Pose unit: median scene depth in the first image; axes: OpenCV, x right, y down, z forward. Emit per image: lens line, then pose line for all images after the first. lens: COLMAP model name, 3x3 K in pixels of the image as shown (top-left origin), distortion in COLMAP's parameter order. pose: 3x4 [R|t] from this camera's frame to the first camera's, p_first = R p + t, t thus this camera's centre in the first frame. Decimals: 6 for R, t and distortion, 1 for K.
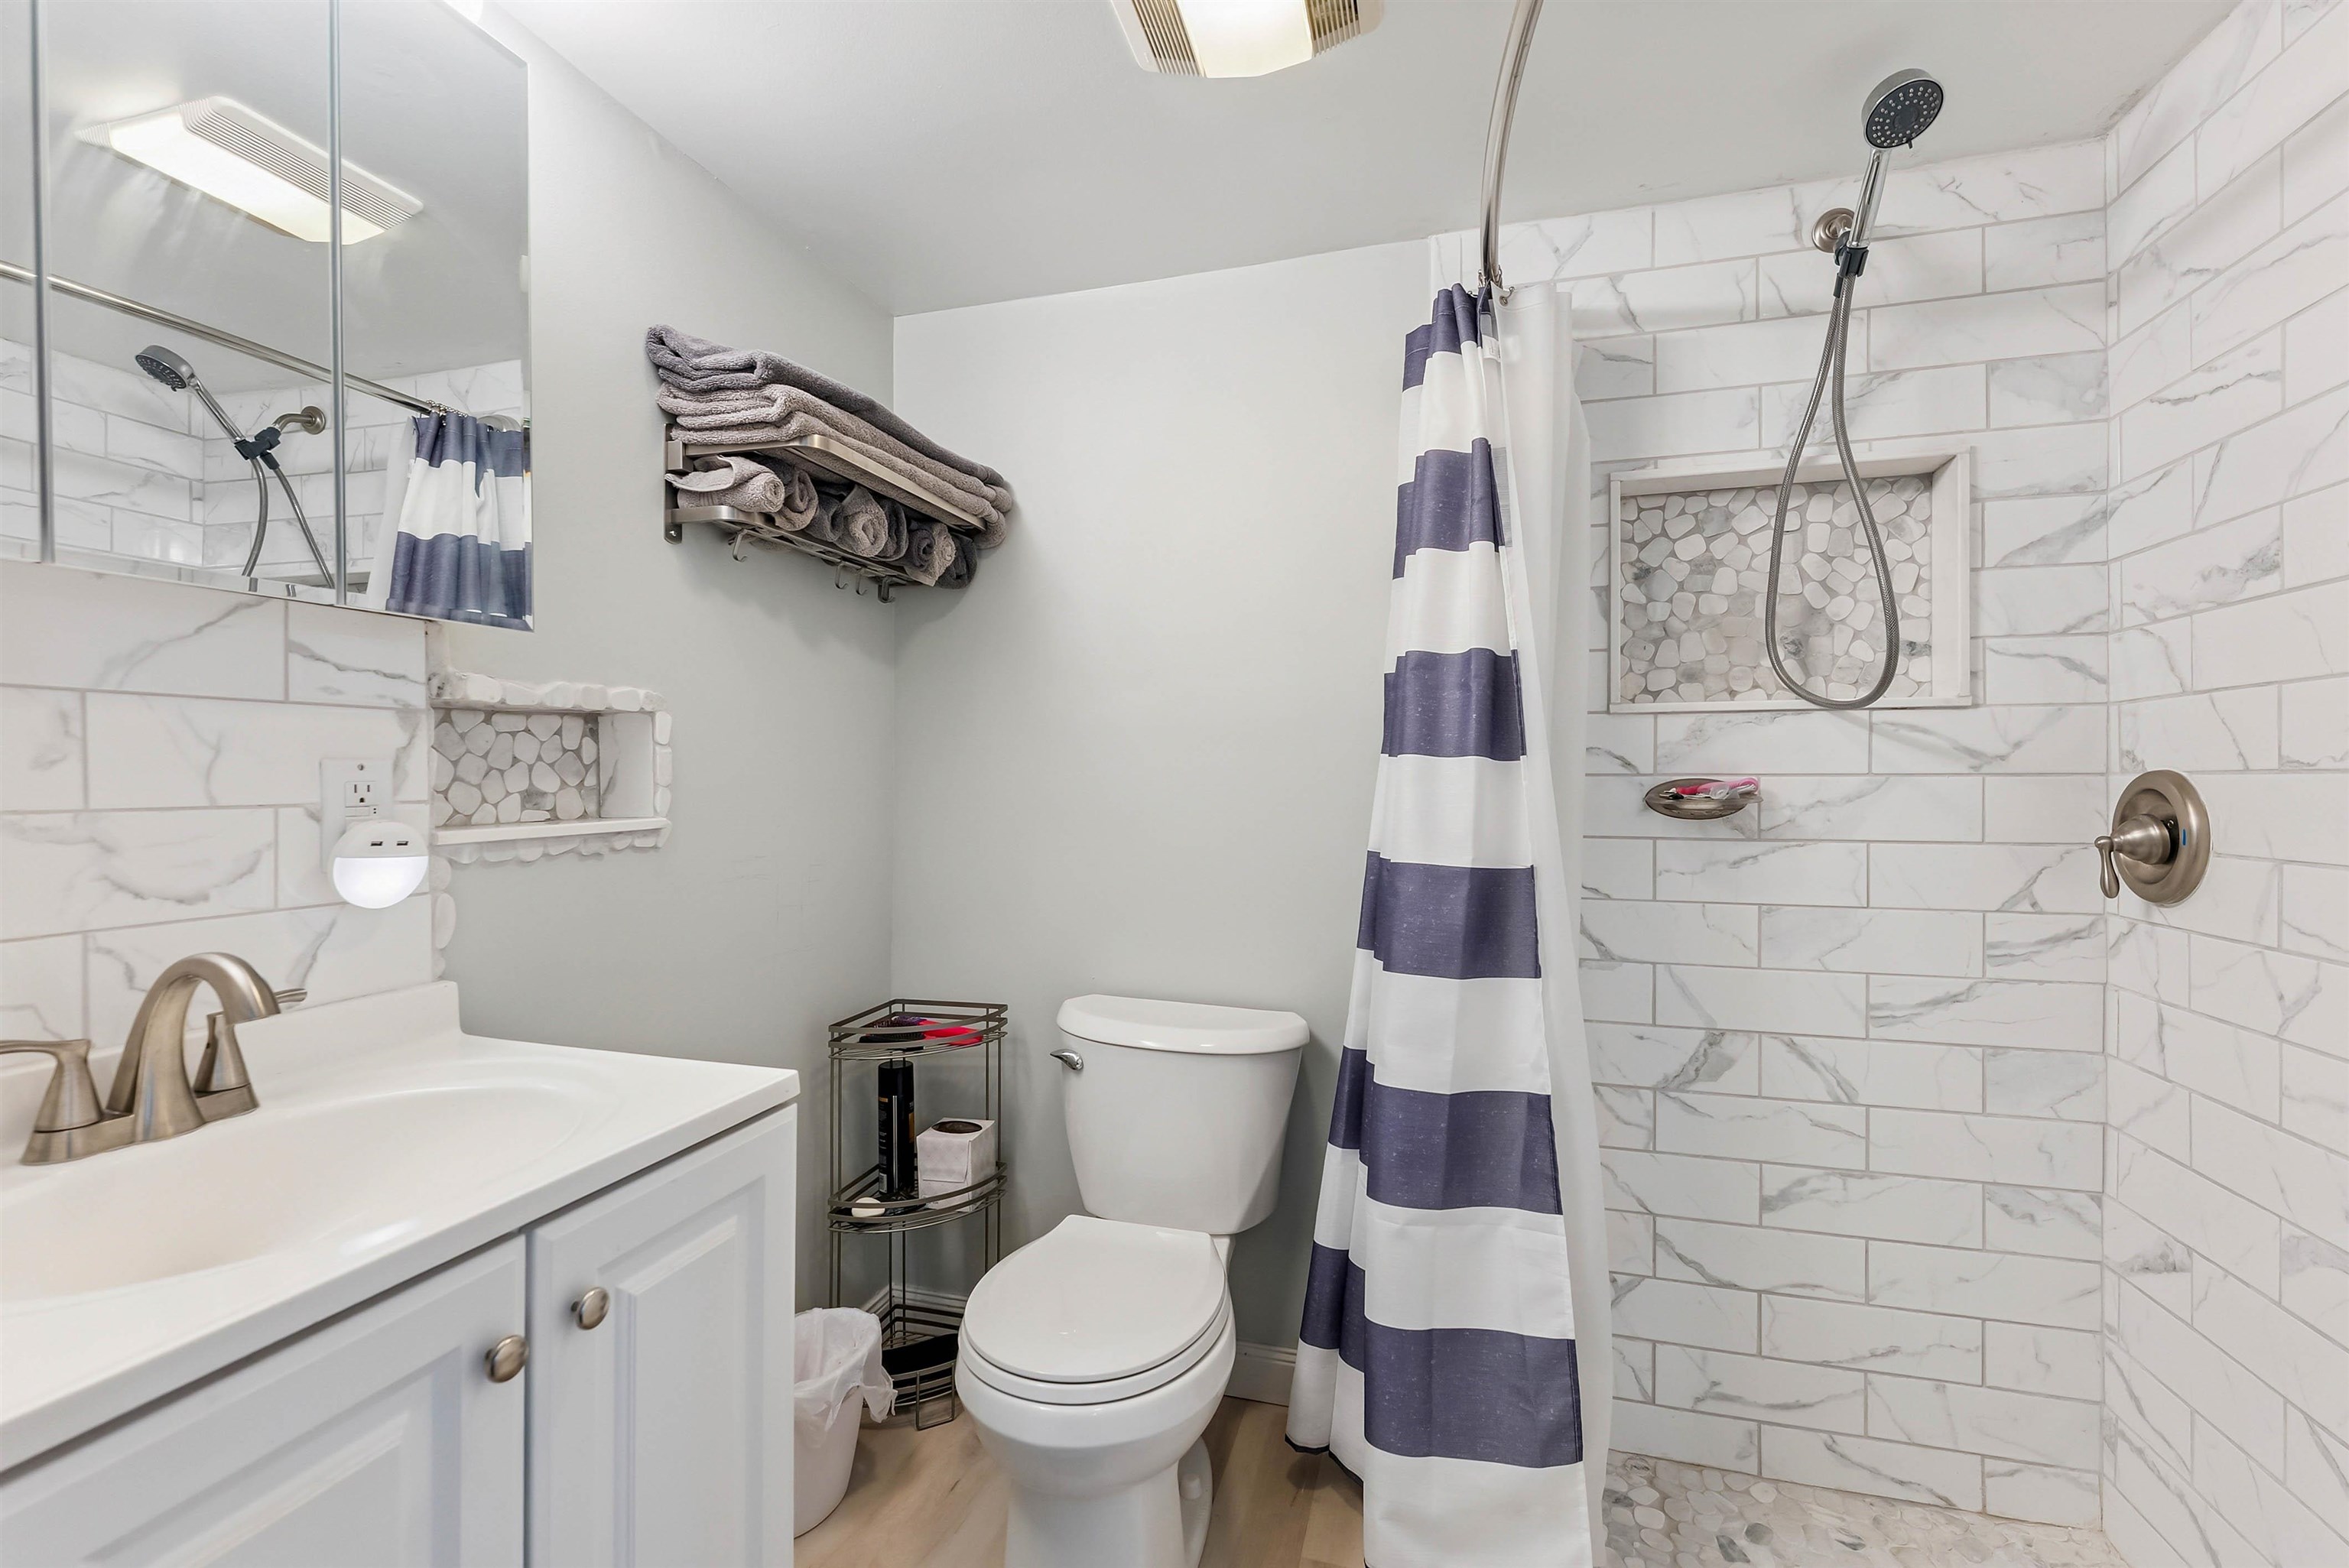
lens RADIAL K [[1026.7, 0, 1178.5], [0, 1026.7, 780.1], [0, 0, 1]] dist [-0.002627, 0.000778]
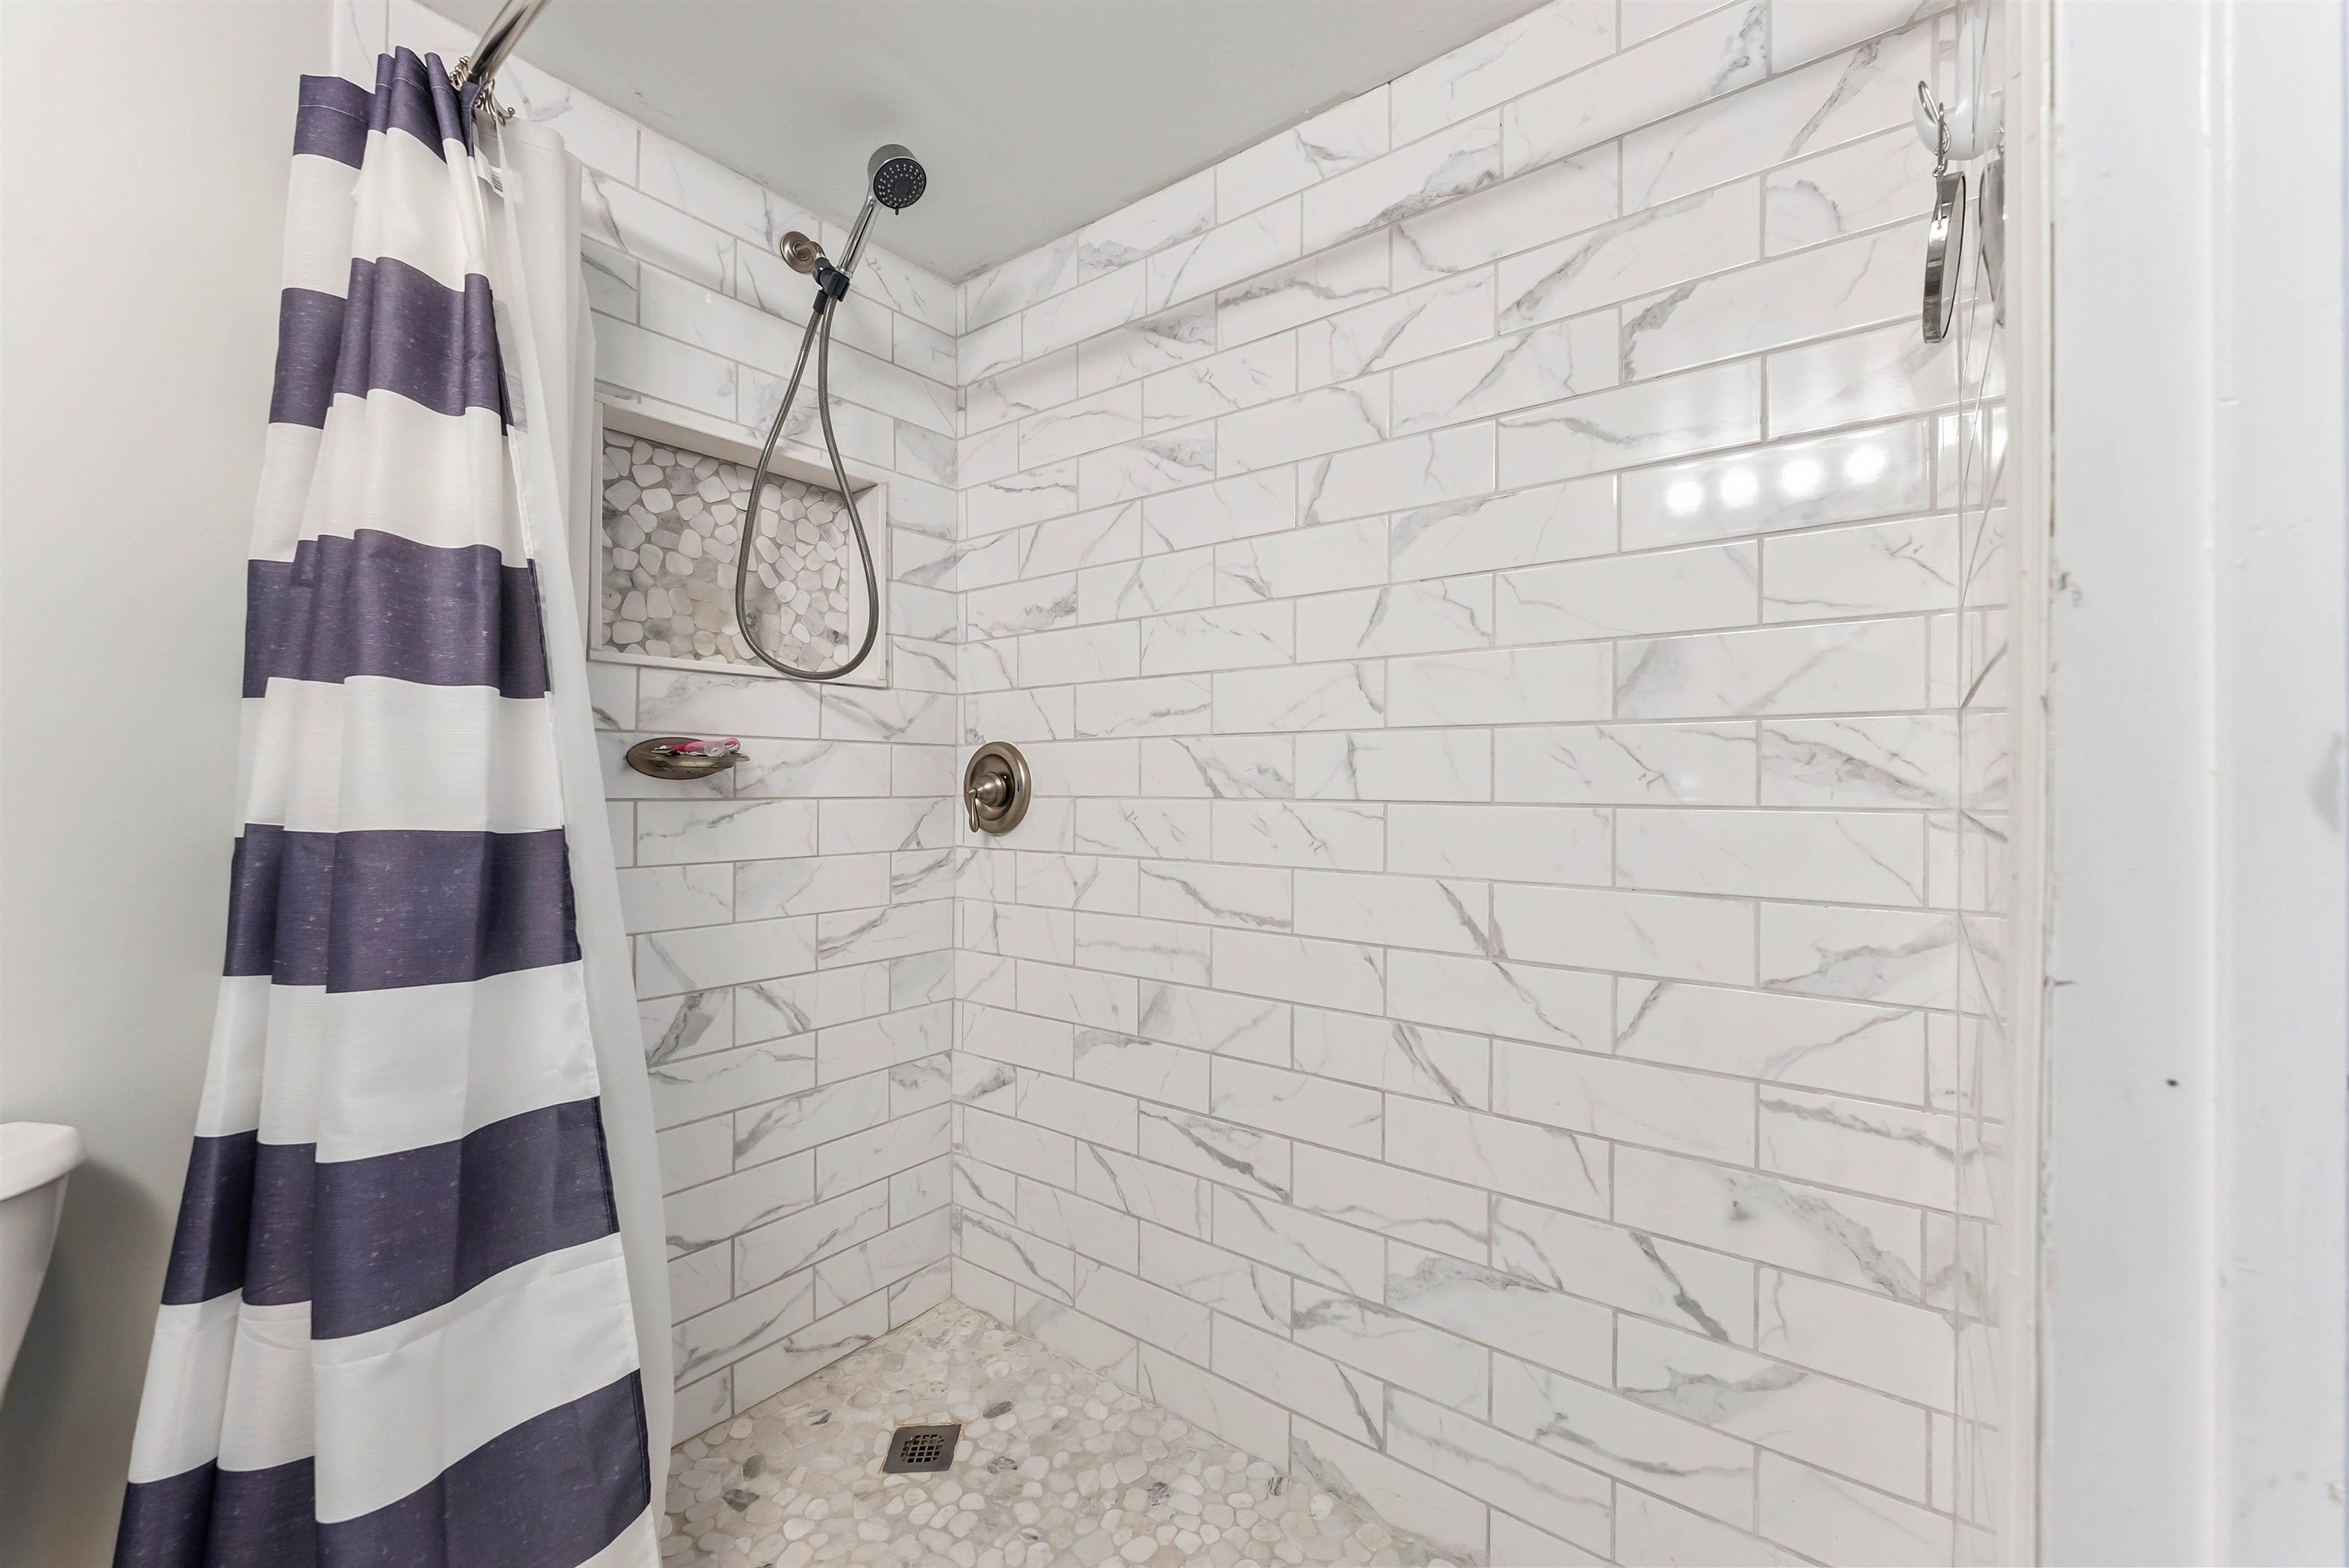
lens RADIAL K [[943.3, 0, 1176.5], [0, 943.3, 781.0], [0, 0, 1]] dist [0.001523, -0.000842]
pose [[0.361288, 0.006471, 0.932432, -0.170759], [0.000638, 0.999974, -0.007187, 0.049845], [-0.932454, 0.003191, 0.361275, 0.252978]]
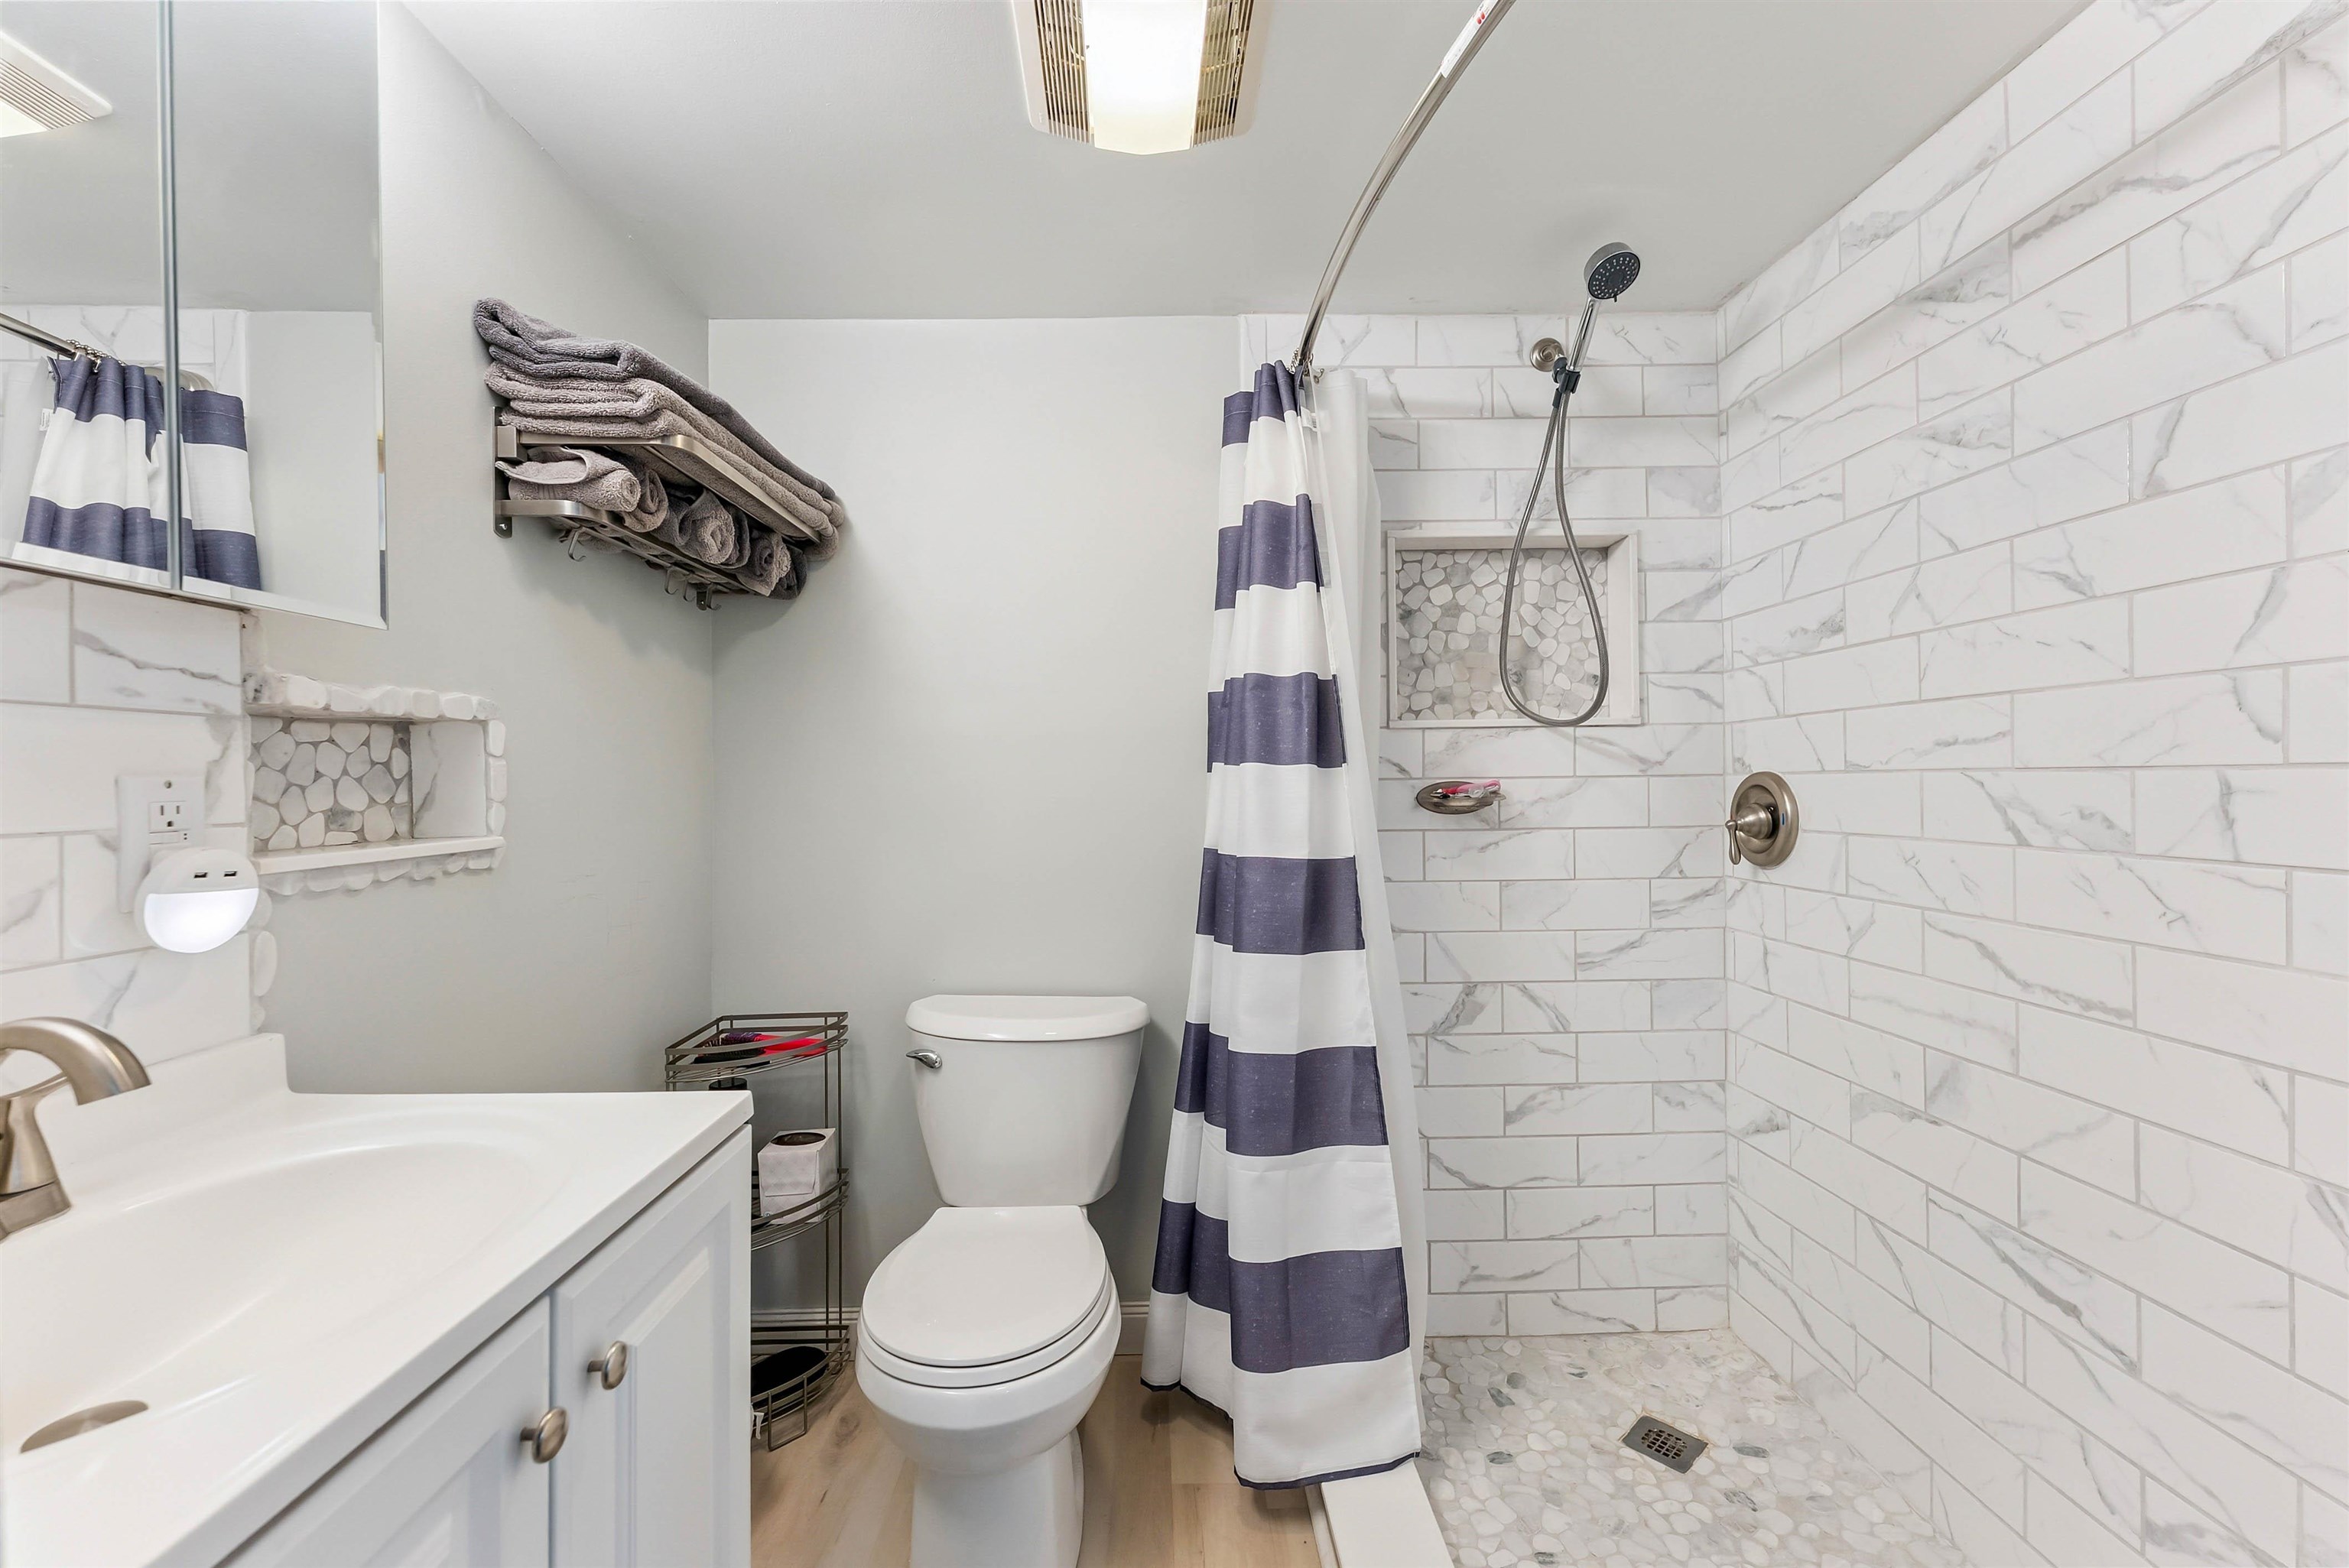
lens RADIAL K [[943.3, 0, 1176.5], [0, 943.3, 781.0], [0, 0, 1]] dist [0.001523, -0.000842]
pose [[0.953258, -0.010833, 0.301963, -0.171158], [0.012833, 0.999907, -0.004639, -0.000931], [-0.301884, 0.008297, 0.953308, 0.014467]]
